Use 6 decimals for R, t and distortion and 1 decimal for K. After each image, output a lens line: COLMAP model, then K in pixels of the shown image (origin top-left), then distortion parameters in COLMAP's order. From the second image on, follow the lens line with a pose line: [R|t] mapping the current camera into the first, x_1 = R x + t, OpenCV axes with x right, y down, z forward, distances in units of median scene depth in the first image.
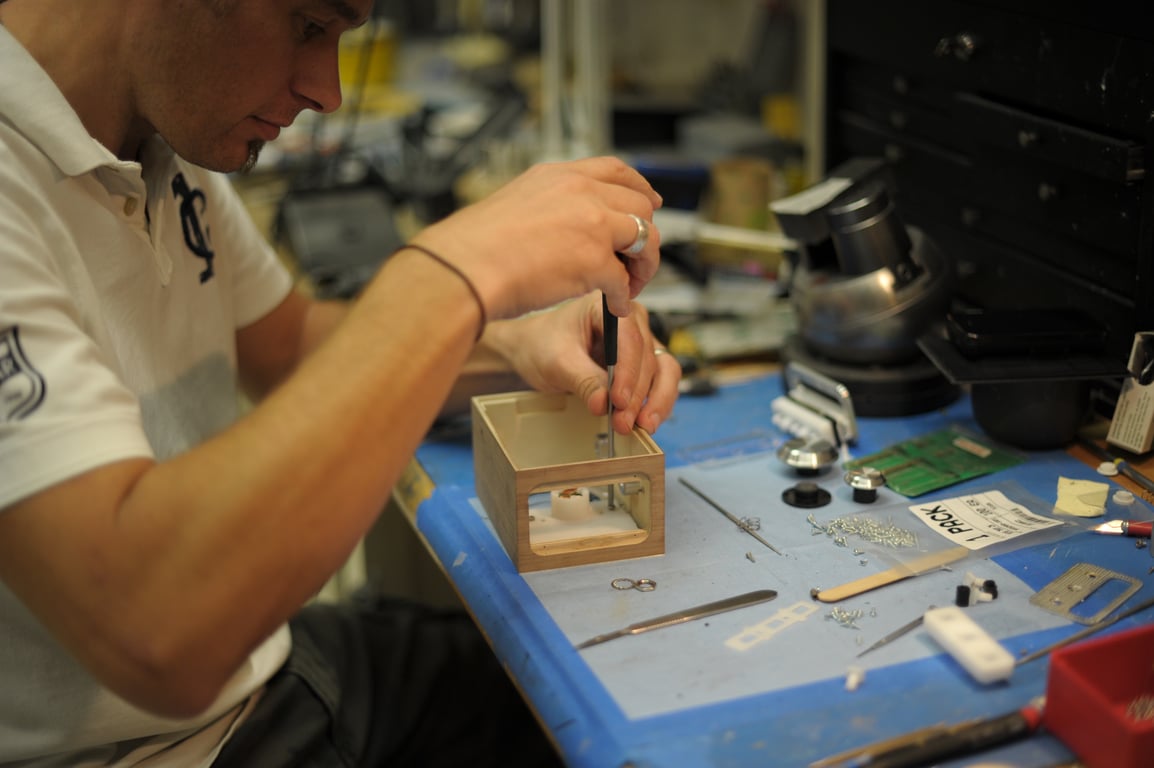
lens RADIAL K [[1737.4, 0, 580.0], [0, 1737.4, 385.0], [0, 0, 1]] dist [-0.138781, 0.000000]
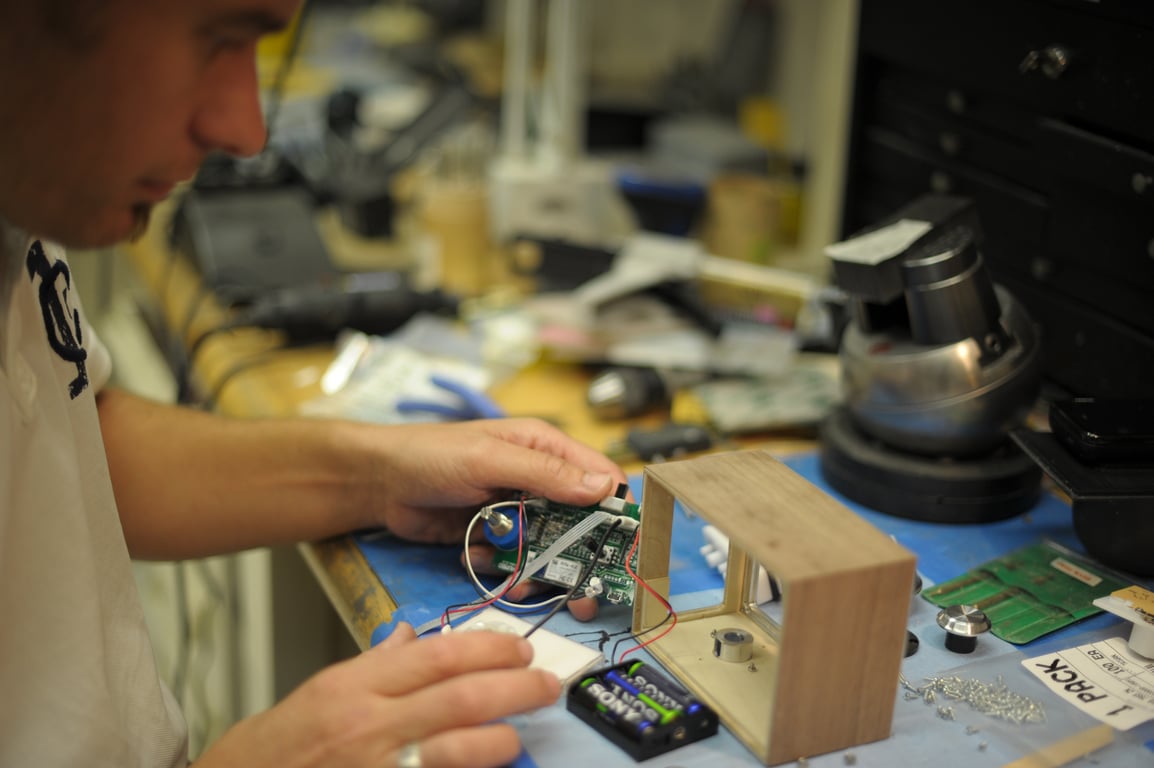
lens RADIAL K [[1737.4, 0, 585.5], [0, 1737.4, 381.3], [0, 0, 1]] dist [-0.138781, 0.000000]
pose [[0.995252, 0.041268, 0.088148, -0.075203], [-0.042241, 0.999065, 0.009204, -0.052437], [-0.087686, -0.012883, 0.996065, 0.249340]]
